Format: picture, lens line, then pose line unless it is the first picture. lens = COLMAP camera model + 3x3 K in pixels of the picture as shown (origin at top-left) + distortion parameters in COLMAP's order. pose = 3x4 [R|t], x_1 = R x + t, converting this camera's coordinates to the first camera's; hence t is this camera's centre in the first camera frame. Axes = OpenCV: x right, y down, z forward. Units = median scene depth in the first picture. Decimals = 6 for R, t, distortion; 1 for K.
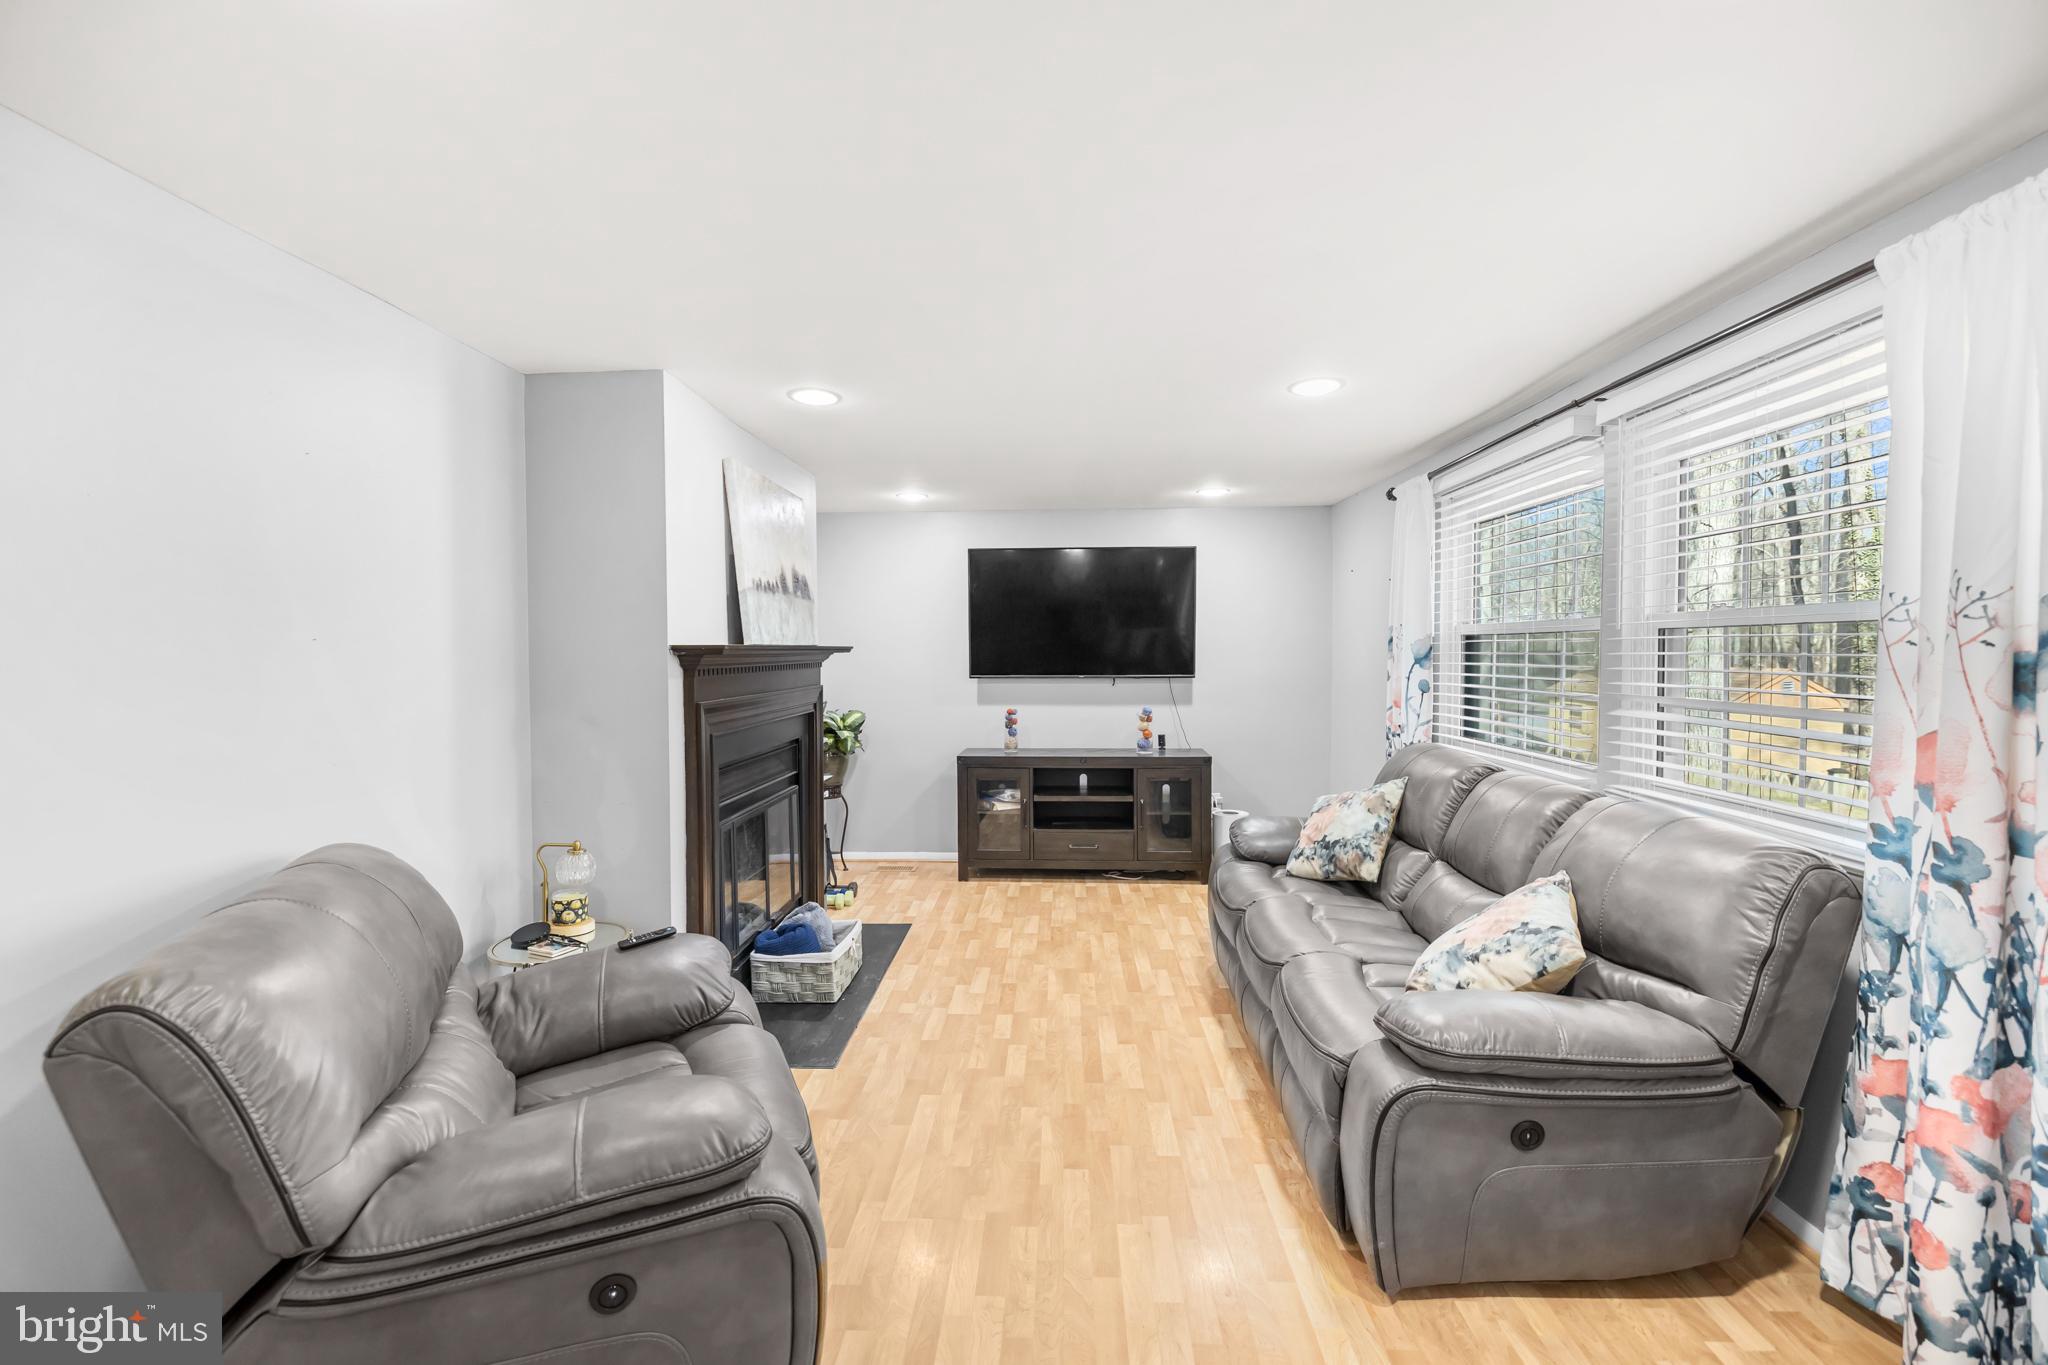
lens RADIAL K [[867.2, 0, 1019.2], [0, 867.2, 675.0], [0, 0, 1]] dist [0.002322, -0.000311]
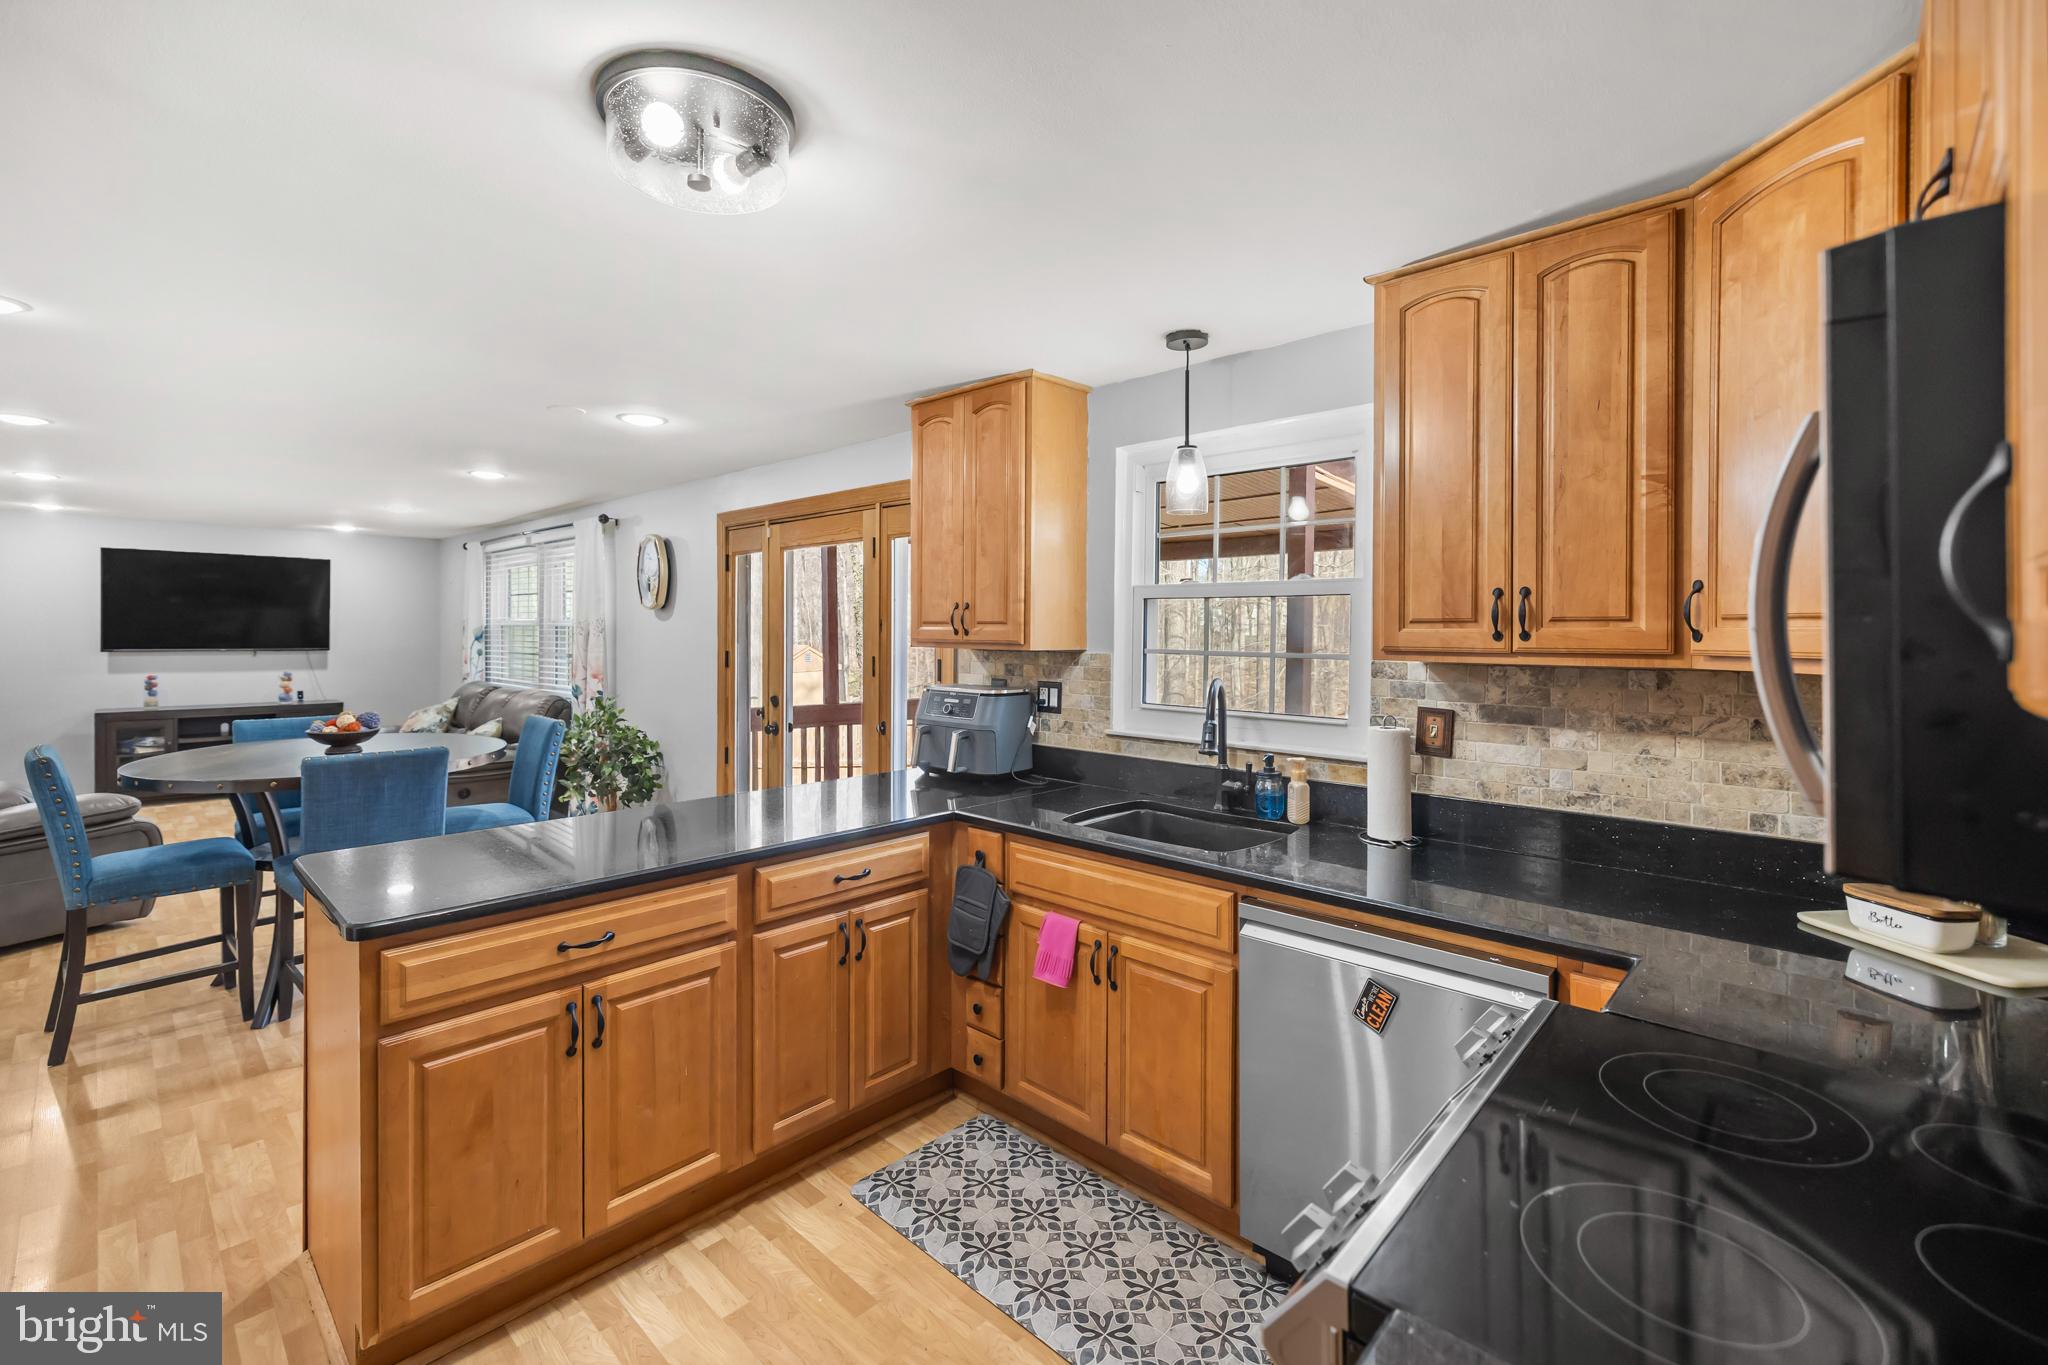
lens RADIAL K [[874.4, 0, 1029.7], [0, 874.4, 643.6], [0, 0, 1]] dist [-0.001787, -0.000458]
pose [[0.643053, -0.000547, 0.765822, -0.248366], [0.009910, 0.999922, -0.007607, 0.022879], [-0.765758, 0.012481, 0.643008, -1.274938]]
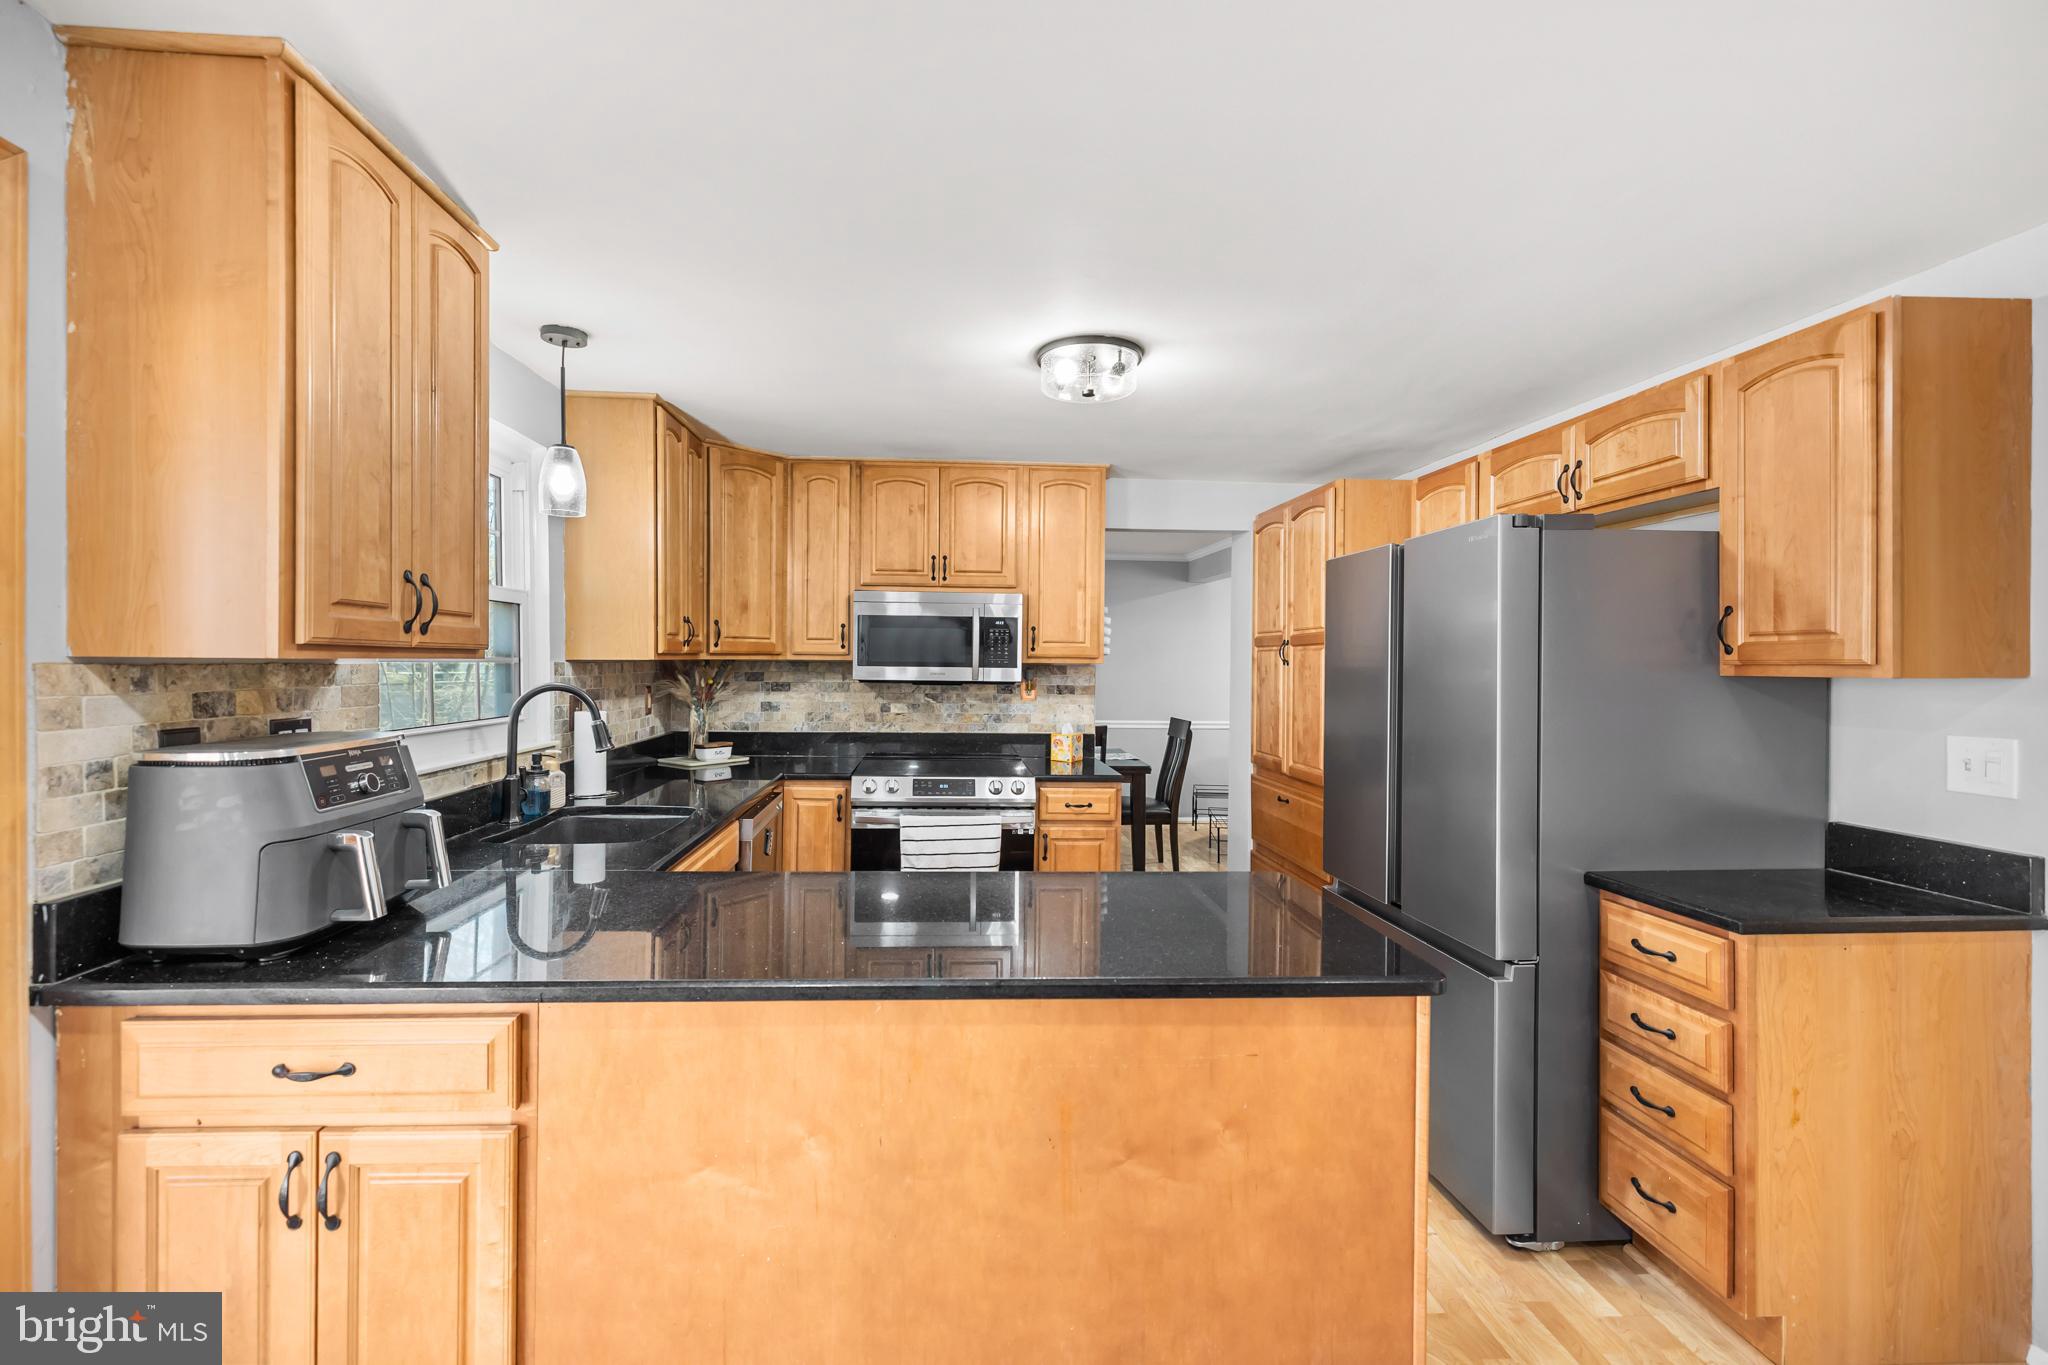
lens RADIAL K [[873.9, 0, 985.2], [0, 873.9, 662.6], [0, 0, 1]] dist [0.001345, 0.000142]
pose [[-0.994926, -0.002180, -0.100583, 0.116502], [-0.005271, 0.999522, 0.030474, 0.007209], [0.100468, 0.030849, -0.994462, -0.184172]]
